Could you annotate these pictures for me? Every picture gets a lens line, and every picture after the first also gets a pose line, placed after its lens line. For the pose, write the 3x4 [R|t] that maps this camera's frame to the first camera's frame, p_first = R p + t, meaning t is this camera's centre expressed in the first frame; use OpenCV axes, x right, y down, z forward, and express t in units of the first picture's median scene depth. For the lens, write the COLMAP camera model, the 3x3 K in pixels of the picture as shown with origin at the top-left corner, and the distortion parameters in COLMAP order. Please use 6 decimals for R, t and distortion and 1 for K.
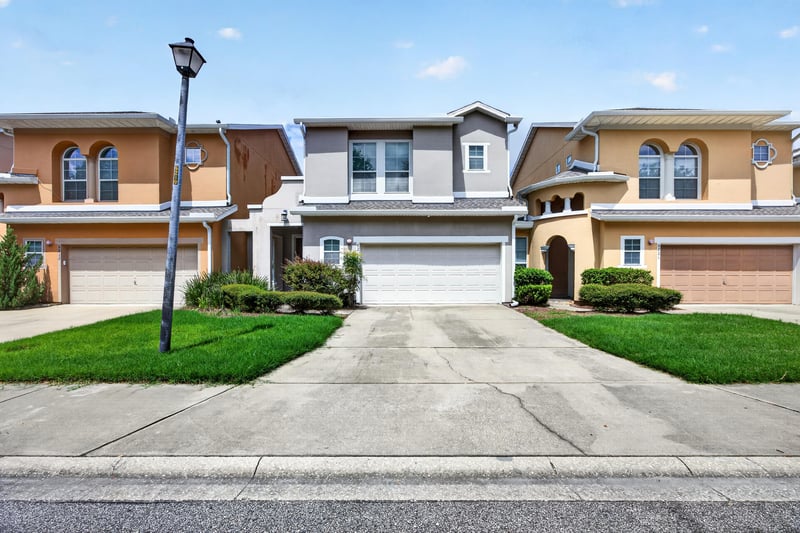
lens RADIAL K [[363.4, 0, 405.9], [0, 363.4, 283.0], [0, 0, 1]] dist [-0.015725, 0.006694]
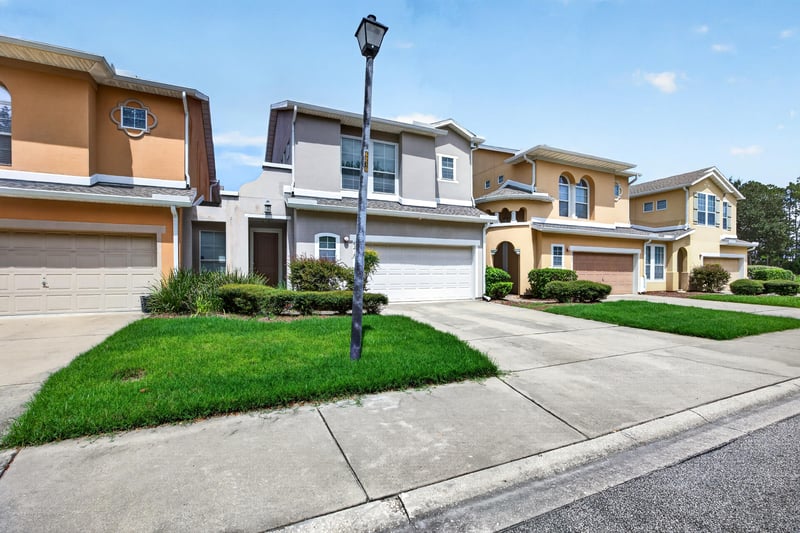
lens RADIAL K [[363.4, 0, 412.5], [0, 363.4, 277.2], [0, 0, 1]] dist [-0.015725, 0.006694]
pose [[0.899155, -0.002741, 0.437622, -0.412531], [0.010520, 0.999827, -0.015352, 0.003267], [-0.437504, 0.018408, 0.899028, 0.058686]]
